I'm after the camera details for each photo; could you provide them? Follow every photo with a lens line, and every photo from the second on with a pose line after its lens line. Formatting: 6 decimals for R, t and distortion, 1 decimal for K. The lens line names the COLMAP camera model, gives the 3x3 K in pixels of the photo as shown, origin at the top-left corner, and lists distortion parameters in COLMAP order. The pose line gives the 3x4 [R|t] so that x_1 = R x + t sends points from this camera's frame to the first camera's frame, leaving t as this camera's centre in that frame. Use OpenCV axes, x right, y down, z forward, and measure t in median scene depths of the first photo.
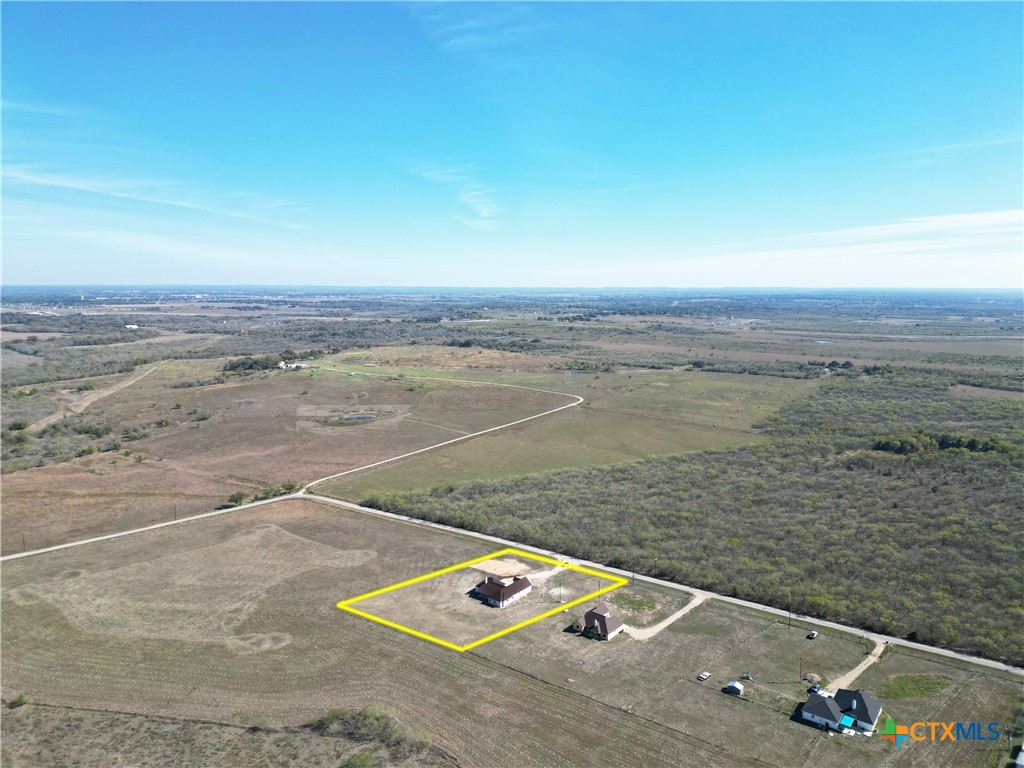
lens RADIAL K [[714.4, 0, 509.0], [0, 714.4, 383.9], [0, 0, 1]] dist [-0.010696, -0.004408]
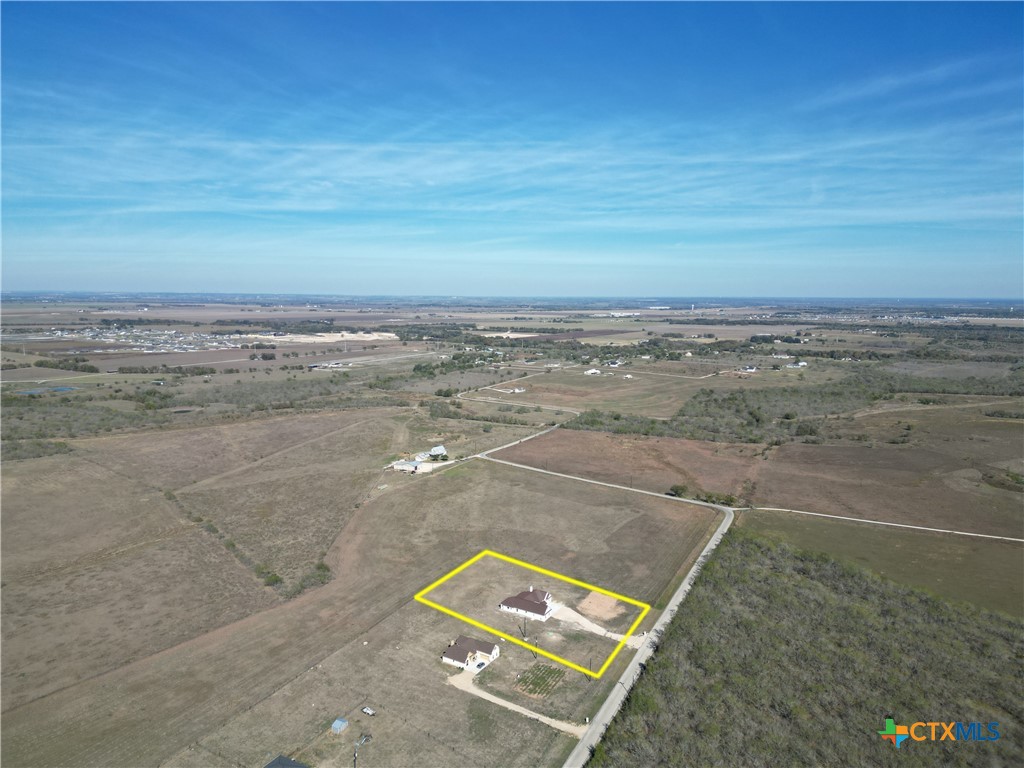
lens RADIAL K [[714.4, 0, 508.9], [0, 714.4, 383.7], [0, 0, 1]] dist [-0.010696, -0.004408]
pose [[0.182647, 0.148124, -0.971956, 0.980573], [-0.168588, 0.978662, 0.117465, -0.136452], [0.968617, 0.142405, 0.203722, 0.774603]]
